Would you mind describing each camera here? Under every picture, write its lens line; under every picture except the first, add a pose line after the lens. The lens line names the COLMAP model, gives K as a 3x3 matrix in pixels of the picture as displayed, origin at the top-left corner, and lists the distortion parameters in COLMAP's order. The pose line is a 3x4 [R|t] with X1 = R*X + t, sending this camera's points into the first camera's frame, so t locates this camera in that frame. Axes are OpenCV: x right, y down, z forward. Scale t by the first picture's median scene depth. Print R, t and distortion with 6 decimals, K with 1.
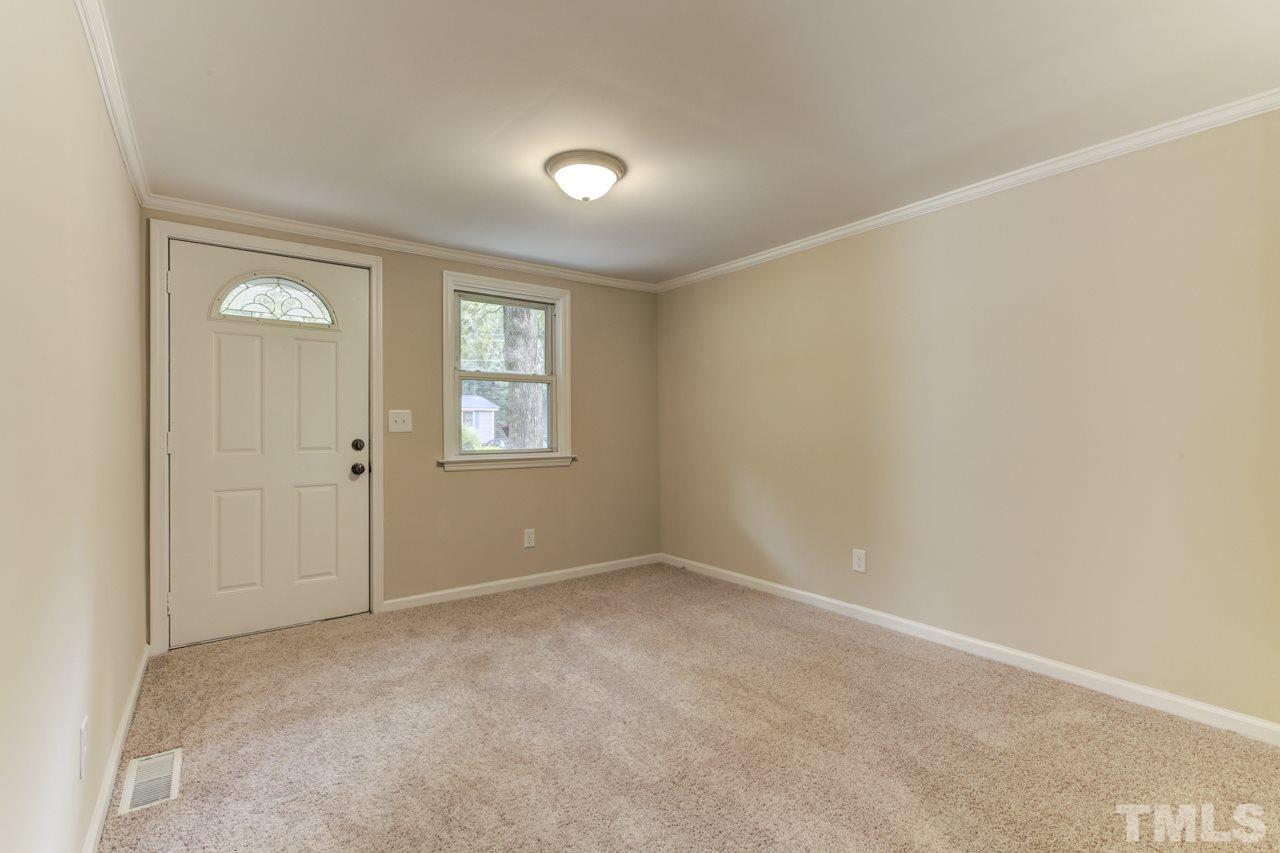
lens RADIAL K [[566.8, 0, 648.2], [0, 566.8, 427.5], [0, 0, 1]] dist [-0.013026, 0.002476]
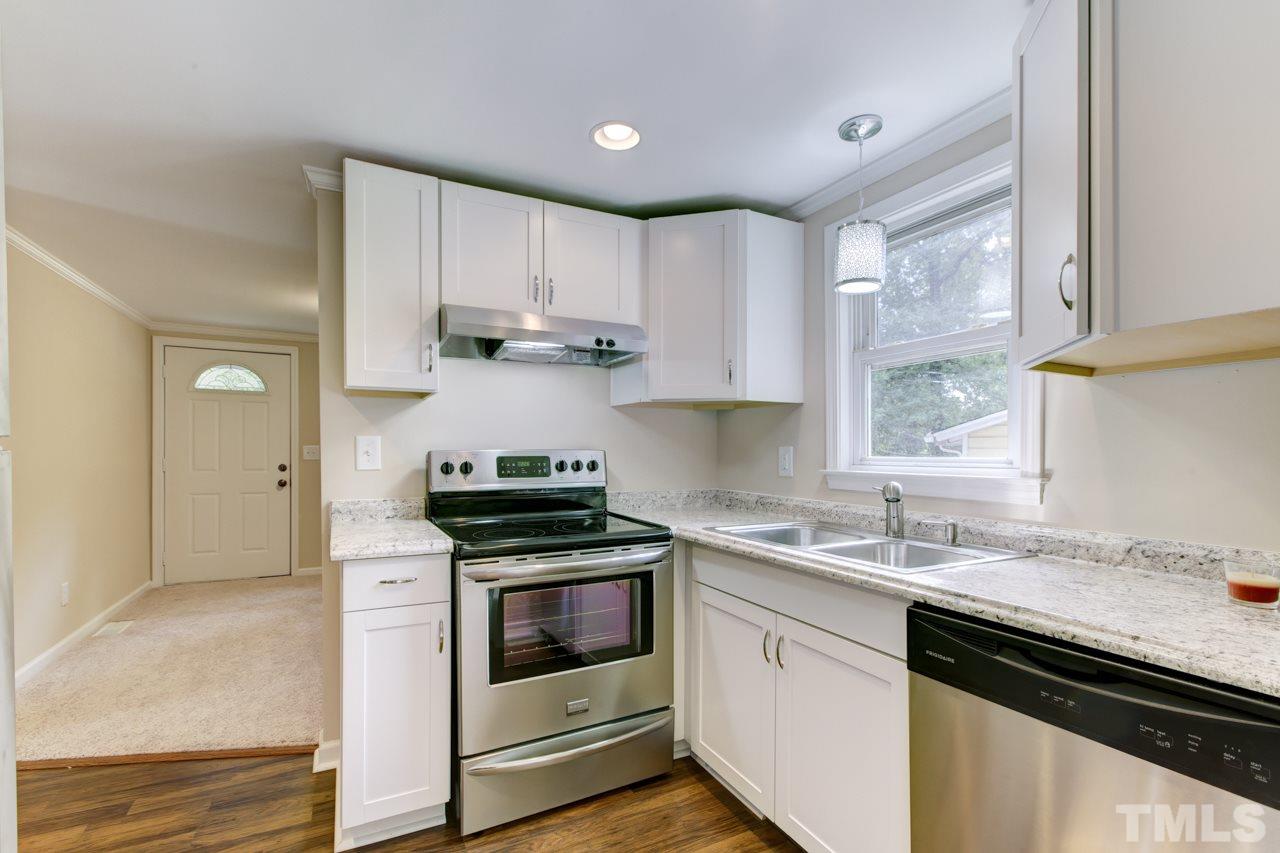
lens RADIAL K [[566.8, 0, 654.6], [0, 566.8, 457.7], [0, 0, 1]] dist [-0.013026, 0.002476]
pose [[0.988230, 0.009985, -0.152646, 0.834594], [-0.009018, 0.999935, 0.007026, -0.019599], [0.152706, -0.005566, 0.988256, -0.438406]]
